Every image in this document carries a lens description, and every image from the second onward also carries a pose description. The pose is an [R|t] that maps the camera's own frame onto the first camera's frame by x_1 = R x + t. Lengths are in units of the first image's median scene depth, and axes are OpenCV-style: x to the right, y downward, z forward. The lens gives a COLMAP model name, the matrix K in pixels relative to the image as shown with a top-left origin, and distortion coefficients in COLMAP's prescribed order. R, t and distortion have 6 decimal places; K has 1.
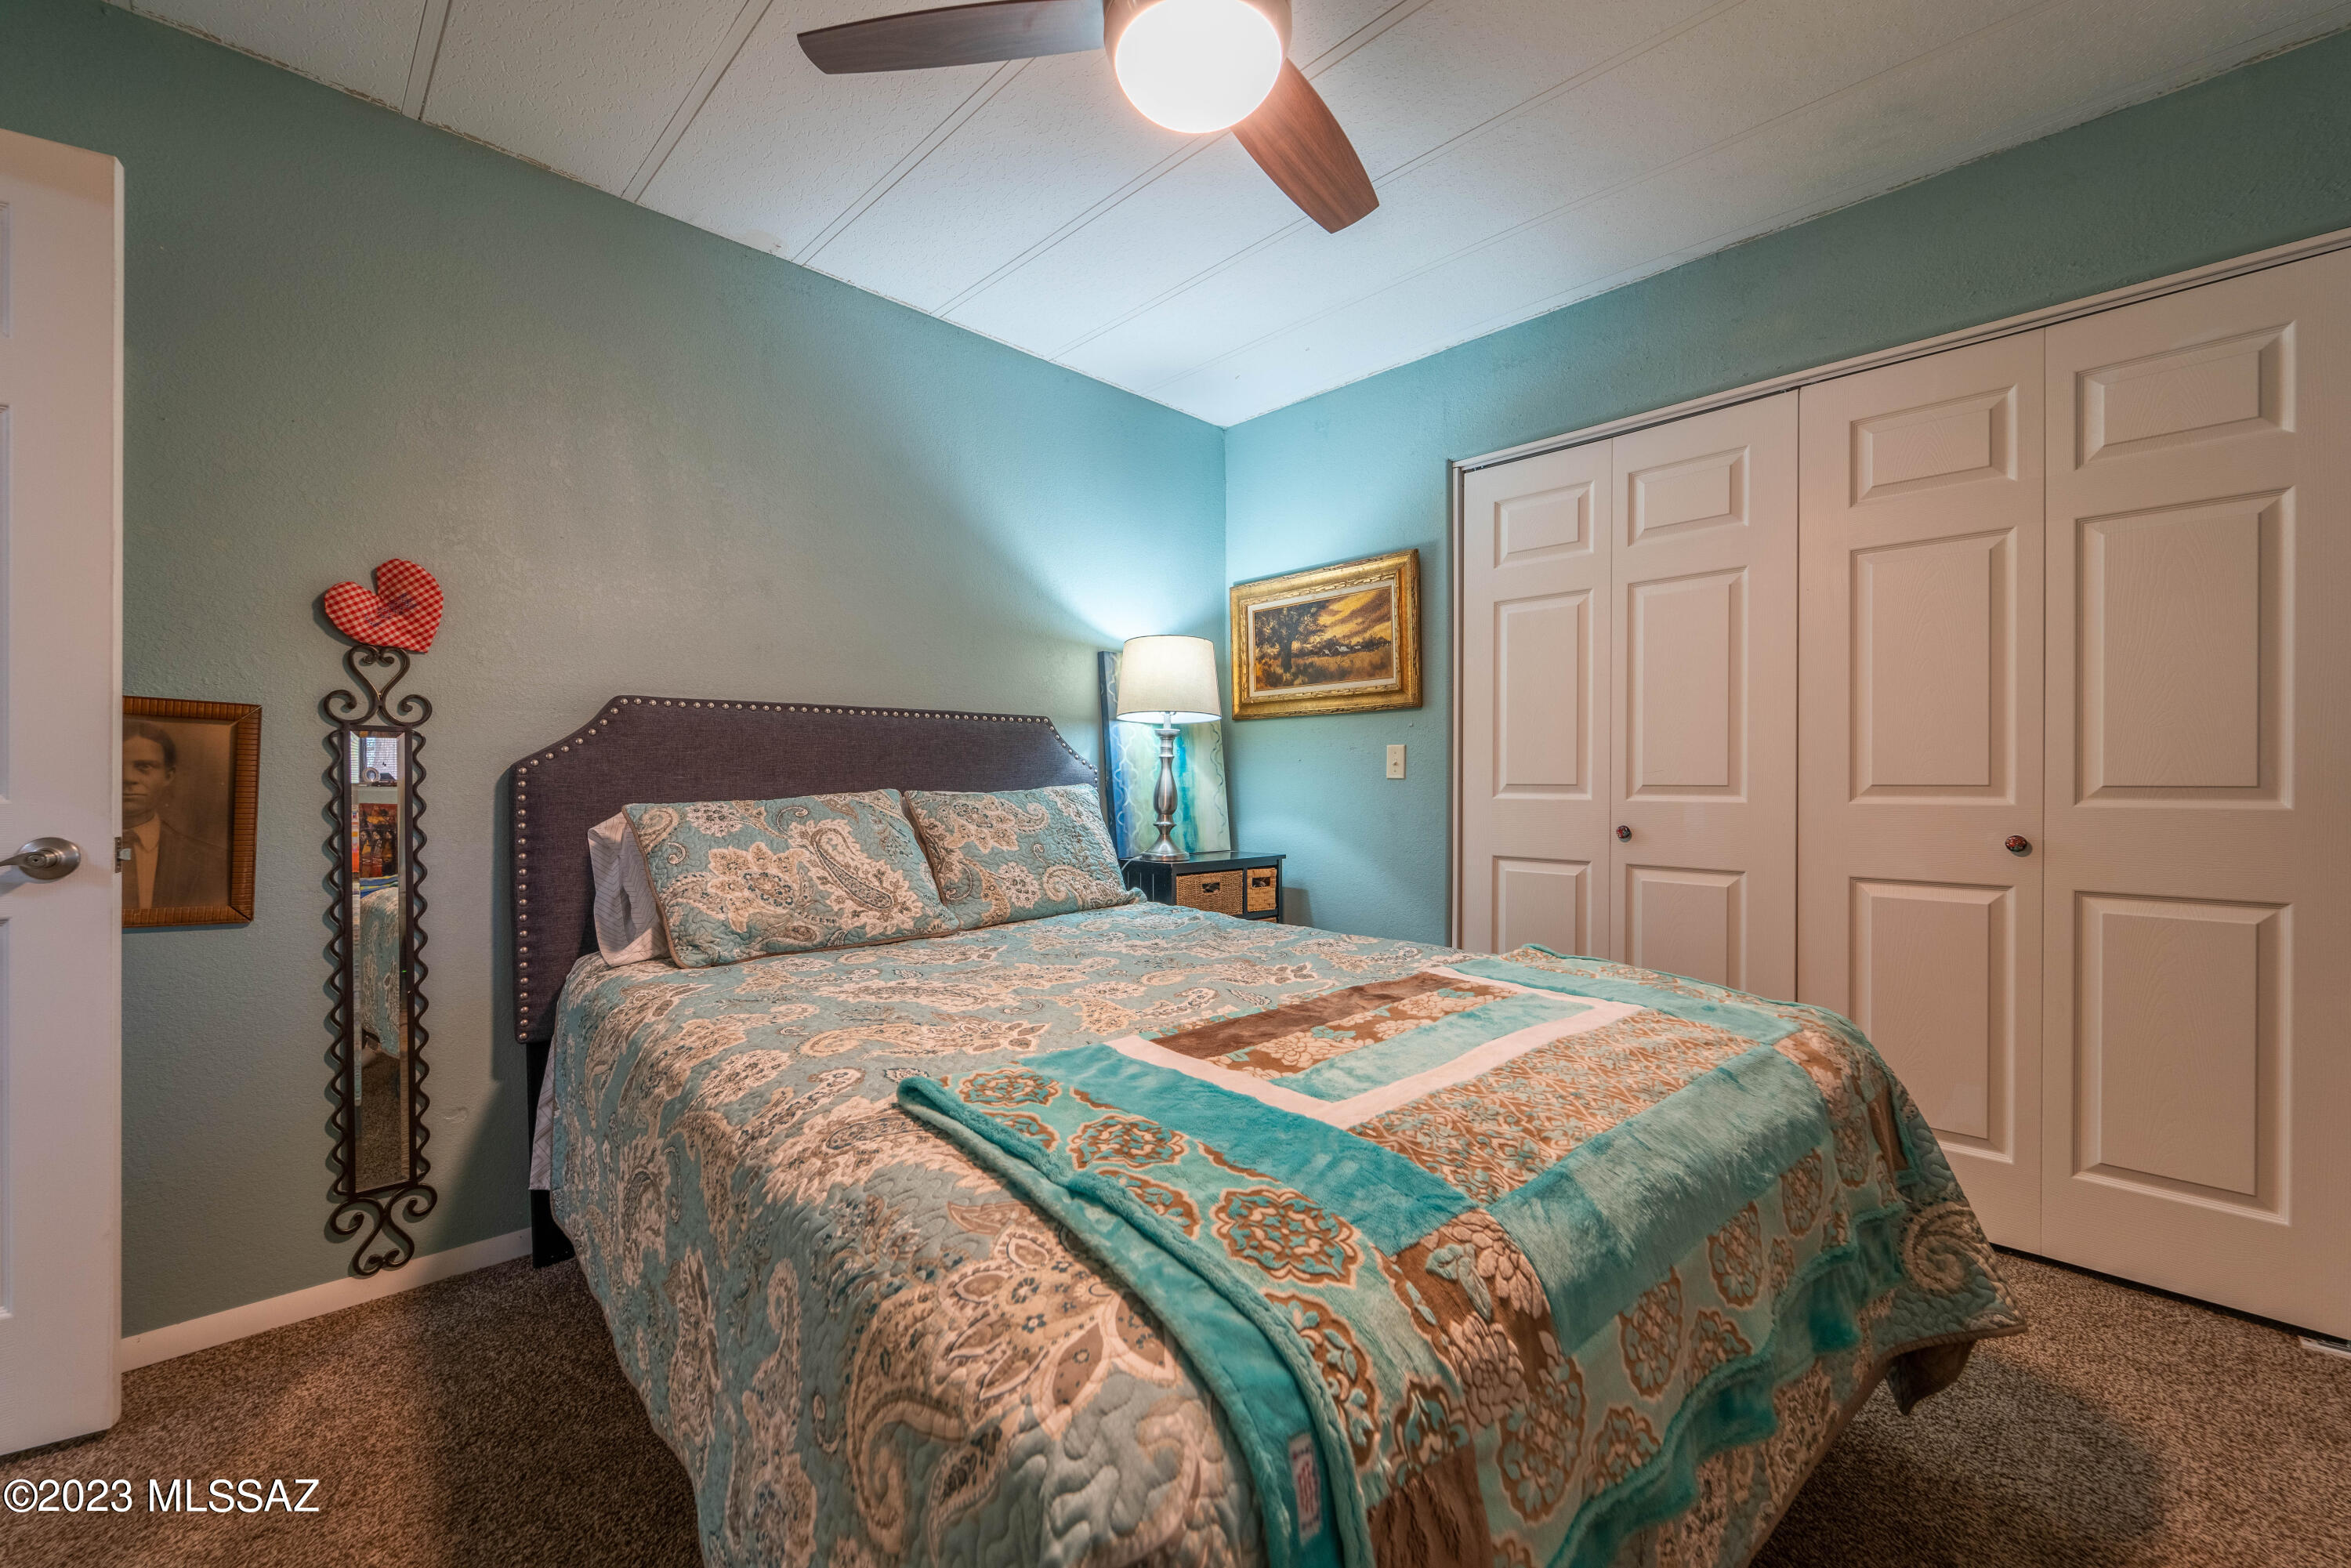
lens RADIAL K [[962.8, 0, 1171.7], [0, 962.8, 785.6], [0, 0, 1]] dist [-0.000501, -0.000742]
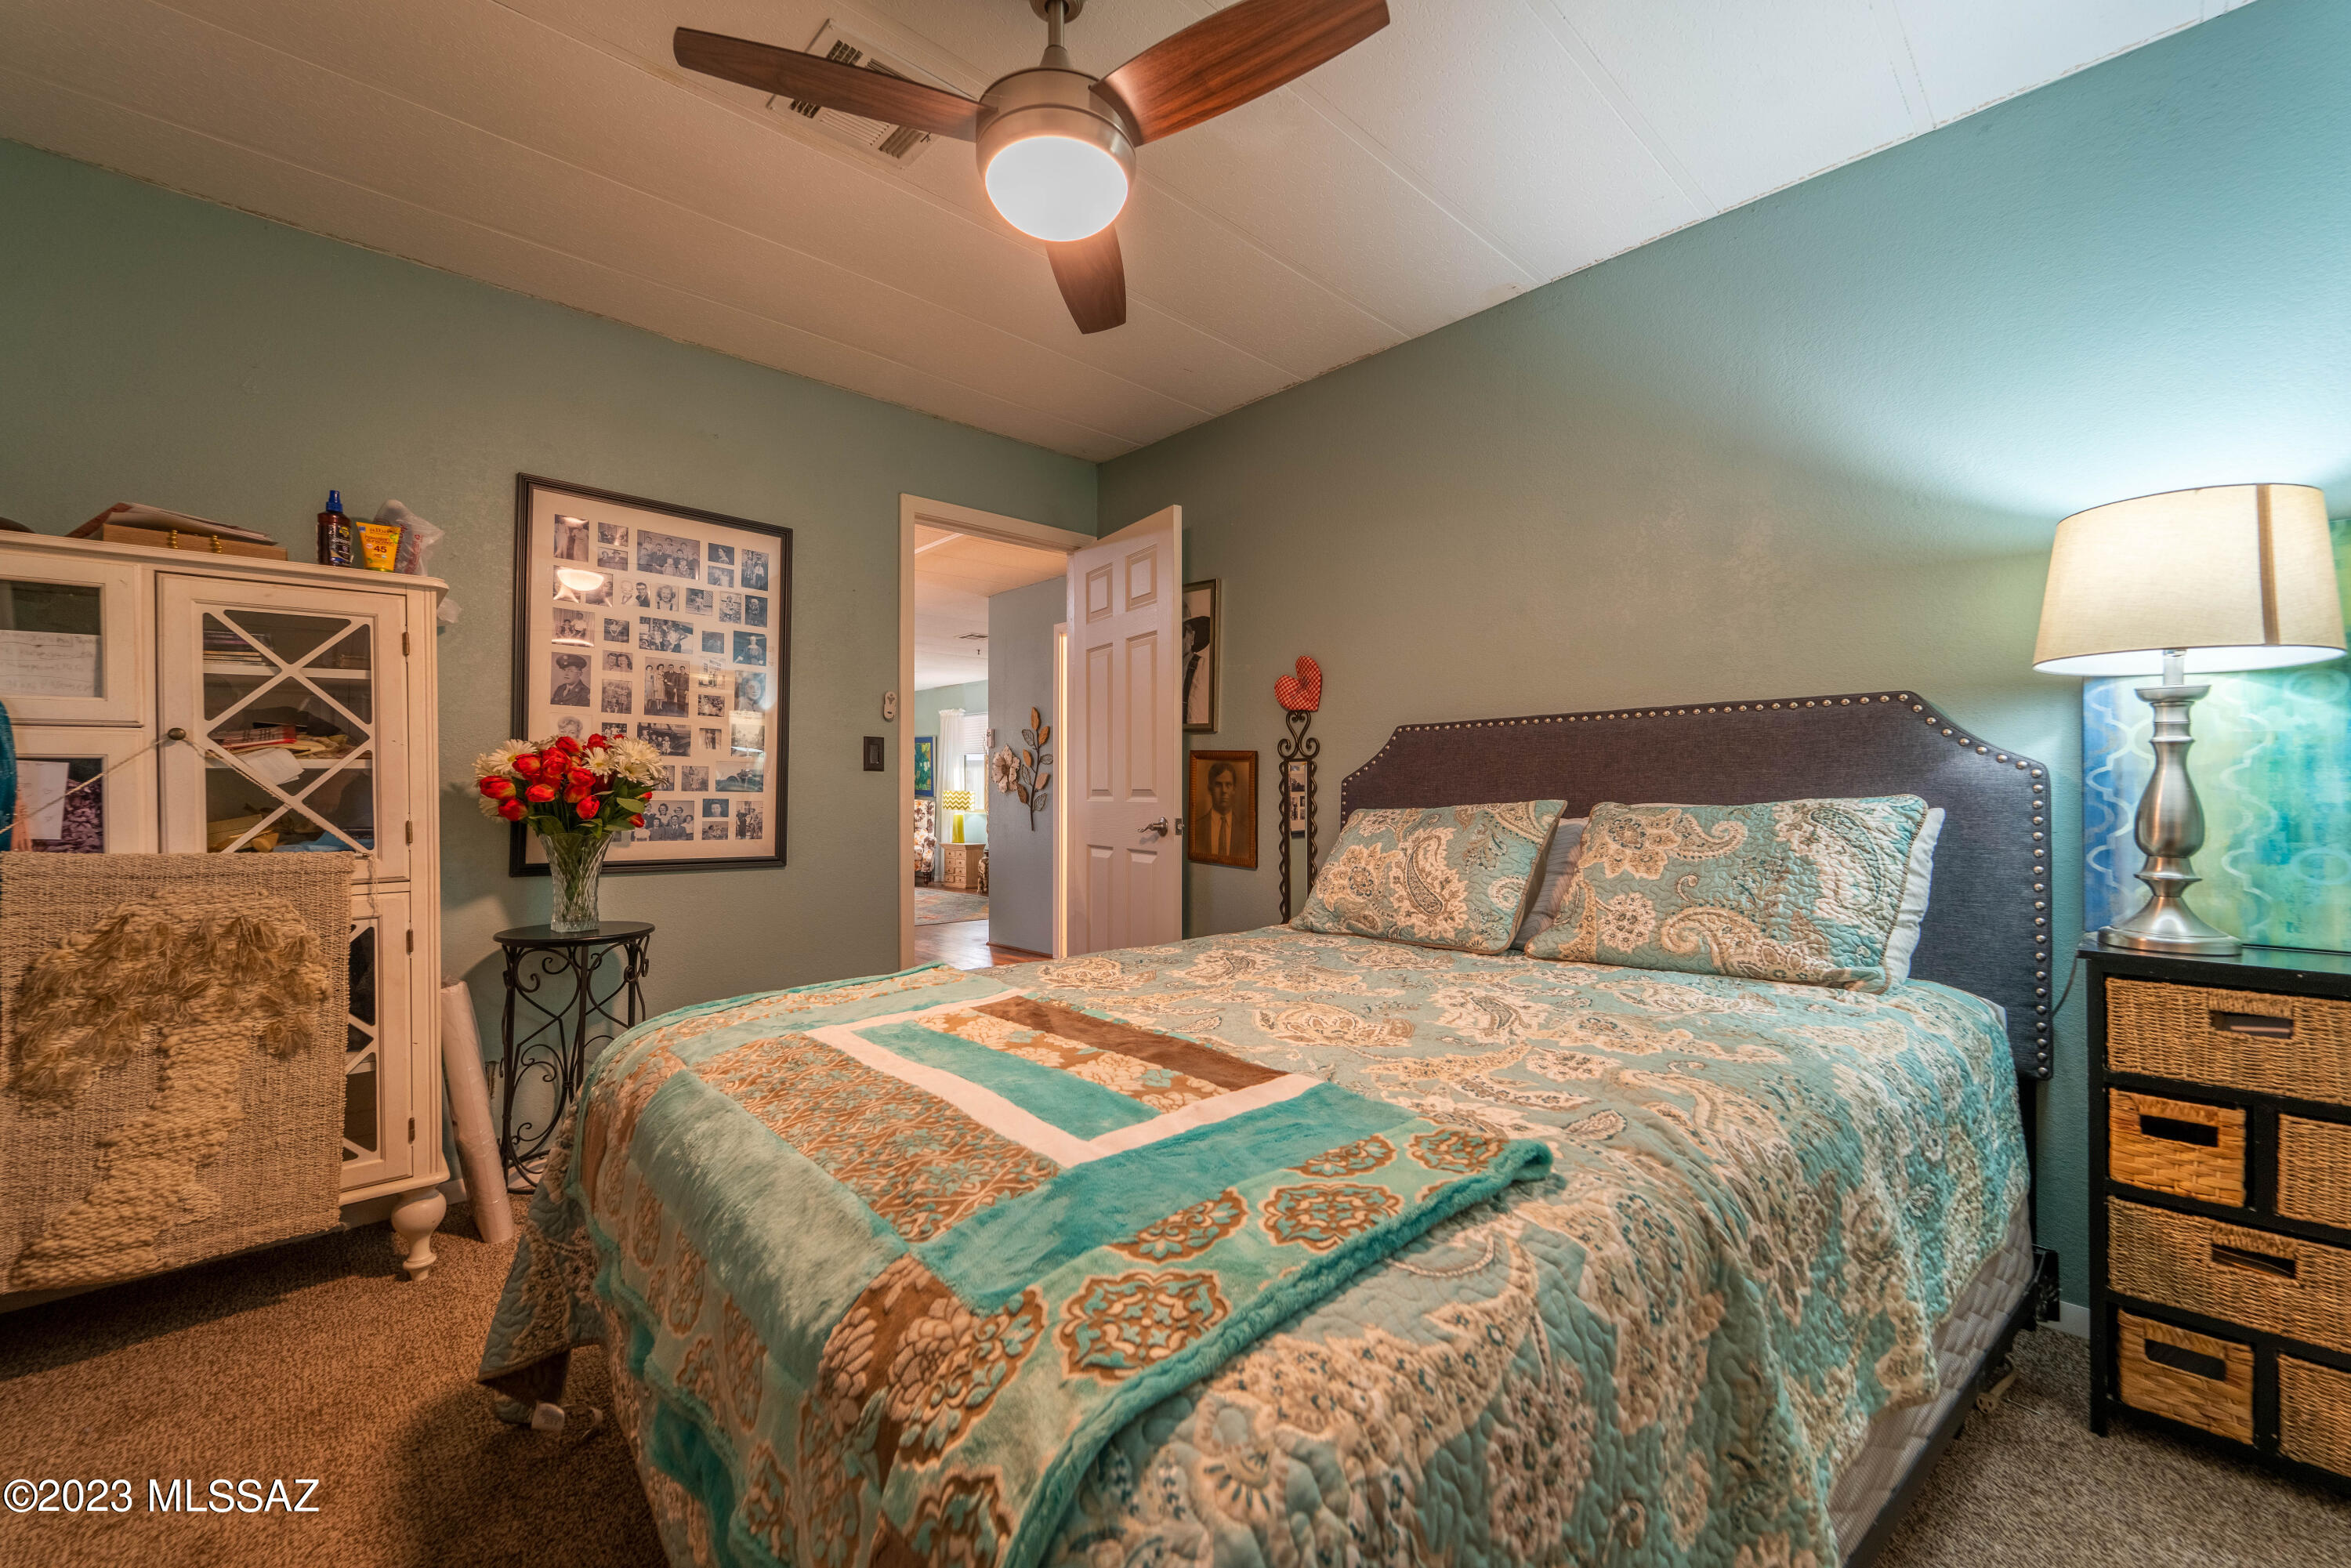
lens RADIAL K [[962.8, 0, 1171.7], [0, 962.8, 785.6], [0, 0, 1]] dist [-0.000501, -0.000742]
pose [[-0.024251, -0.001686, -0.999704, 0.775249], [0.003140, 0.999994, -0.001763, -0.011801], [0.999701, -0.003182, -0.024245, 0.758109]]
